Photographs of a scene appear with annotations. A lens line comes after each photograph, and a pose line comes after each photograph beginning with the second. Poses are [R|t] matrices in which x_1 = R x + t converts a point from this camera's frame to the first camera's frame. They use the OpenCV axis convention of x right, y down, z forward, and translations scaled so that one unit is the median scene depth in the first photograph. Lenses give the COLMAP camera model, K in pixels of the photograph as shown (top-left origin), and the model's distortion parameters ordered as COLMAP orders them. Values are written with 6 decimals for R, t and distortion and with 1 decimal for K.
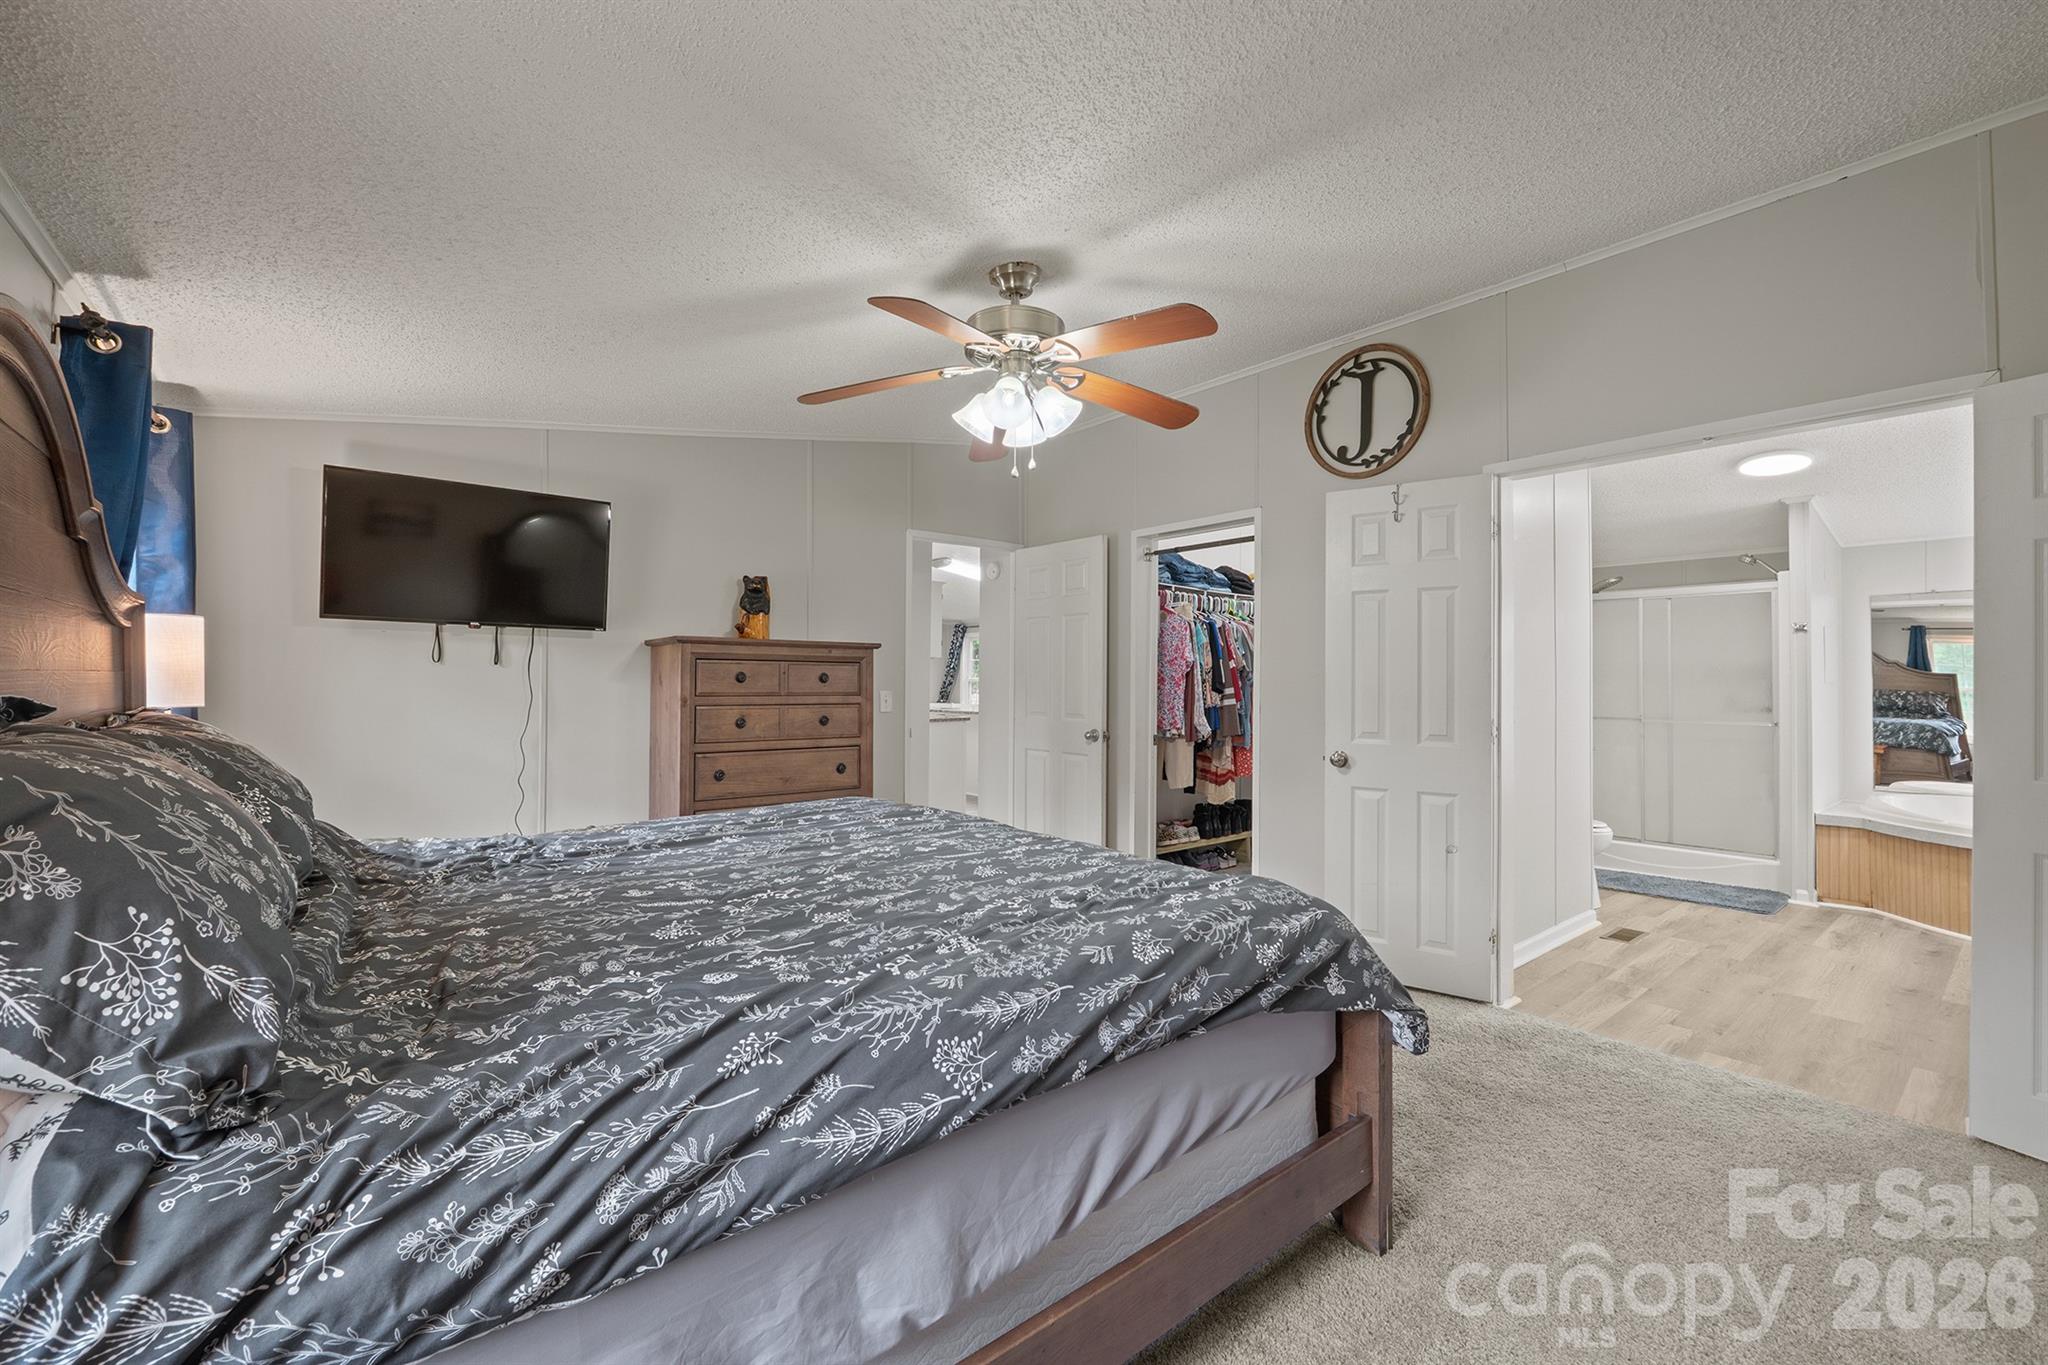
lens RADIAL K [[838.4, 0, 1033.8], [0, 838.4, 674.4], [0, 0, 1]] dist [-0.003101, -0.000075]
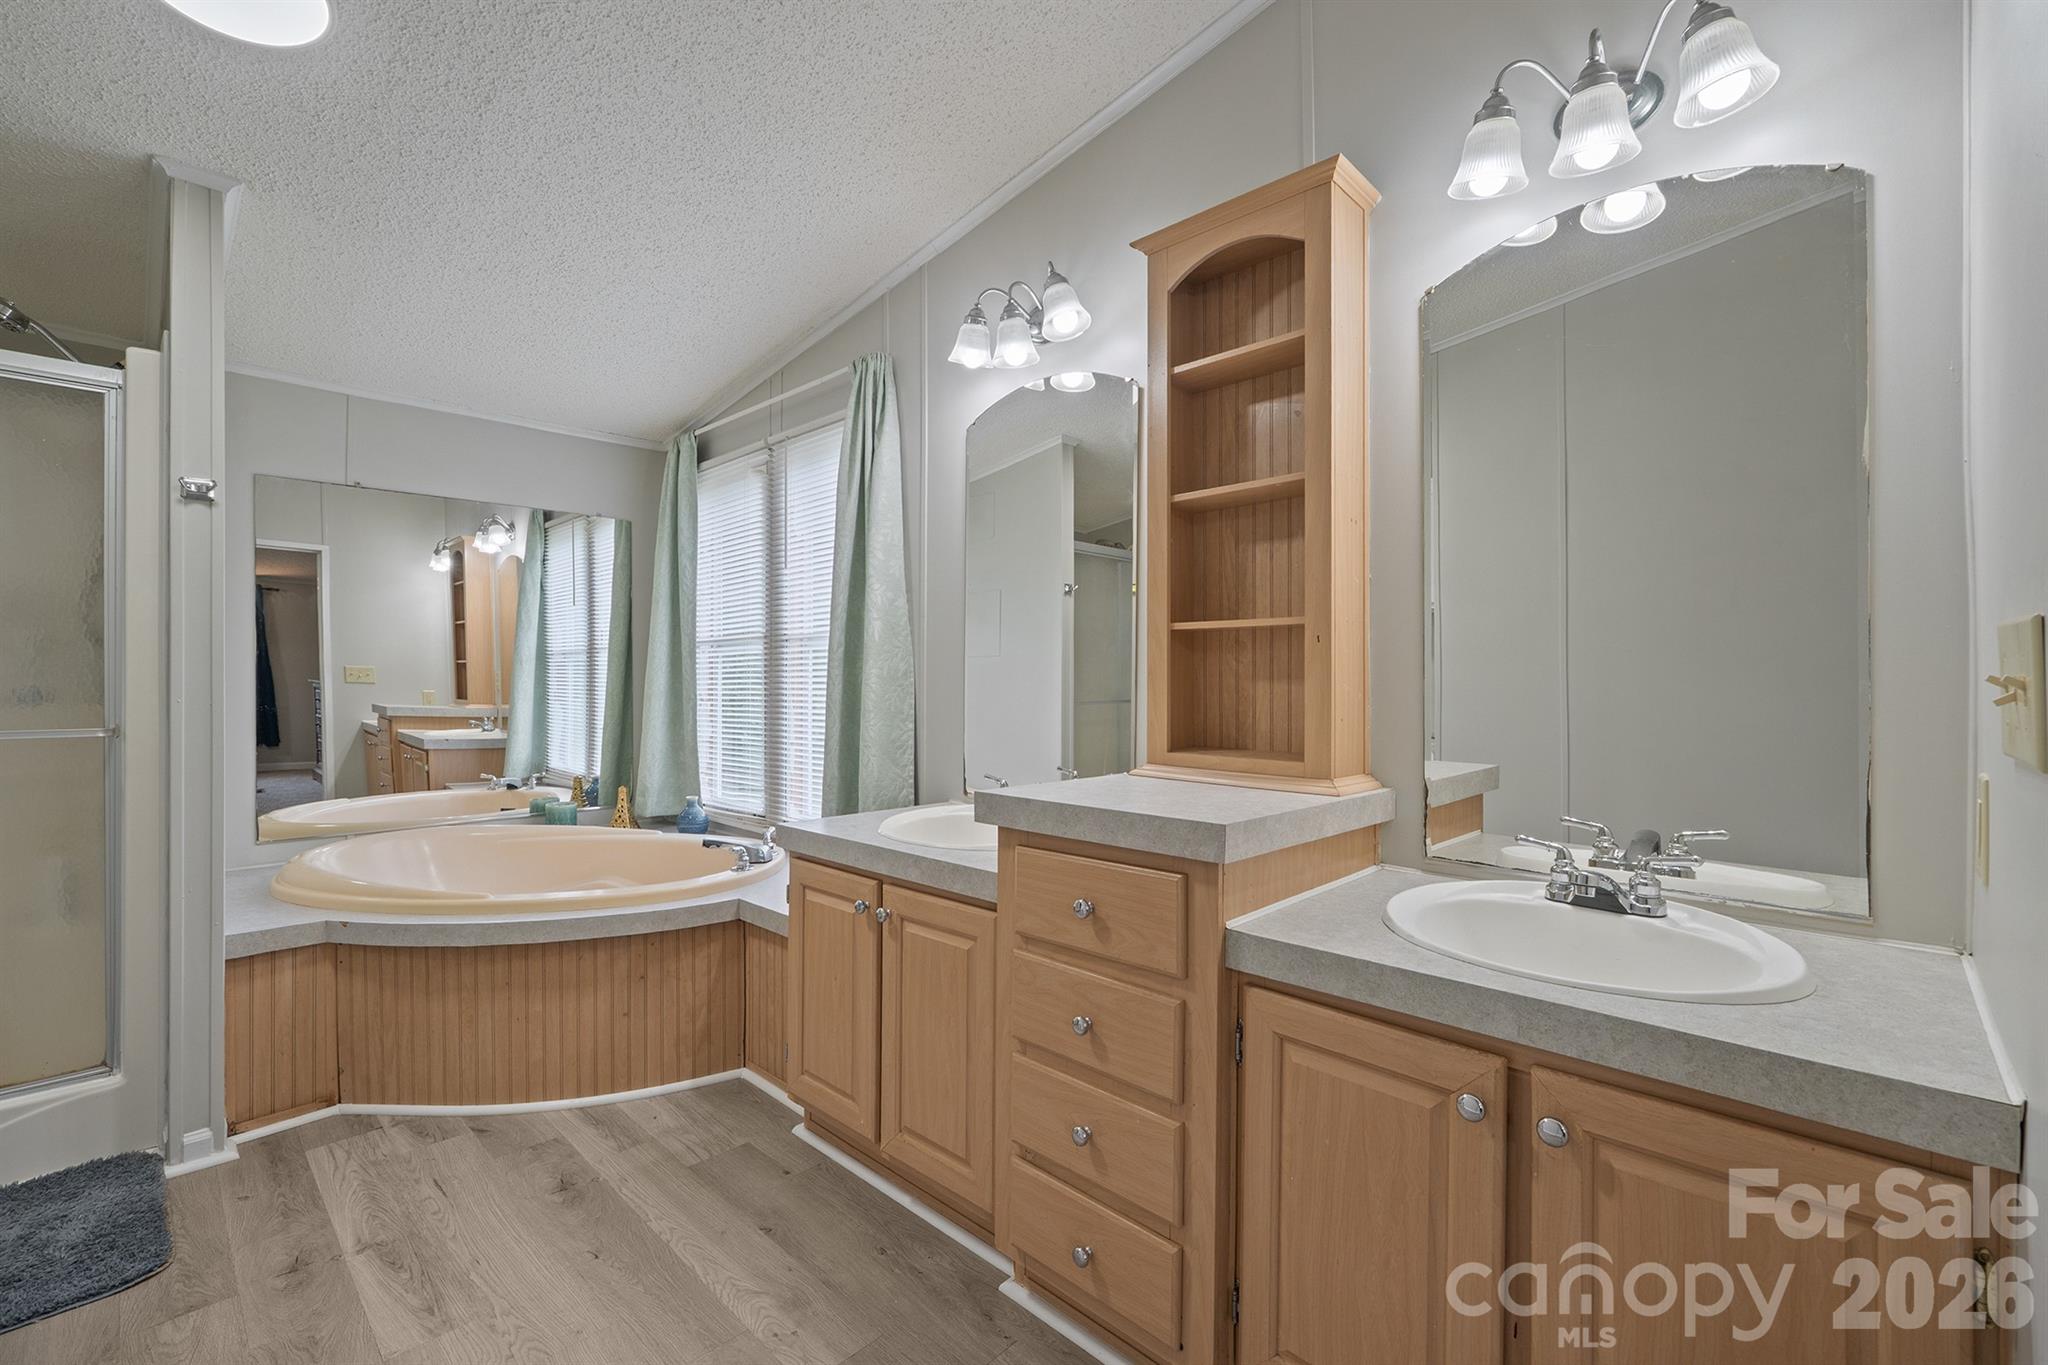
lens RADIAL K [[856.6, 0, 1037.3], [0, 856.6, 674.5], [0, 0, 1]] dist [-0.007365, -0.001729]
pose [[-0.119200, -0.006507, 0.992849, 0.470116], [-0.016187, 0.999858, 0.004609, 0.025838], [-0.992738, -0.015521, -0.119288, 0.659437]]
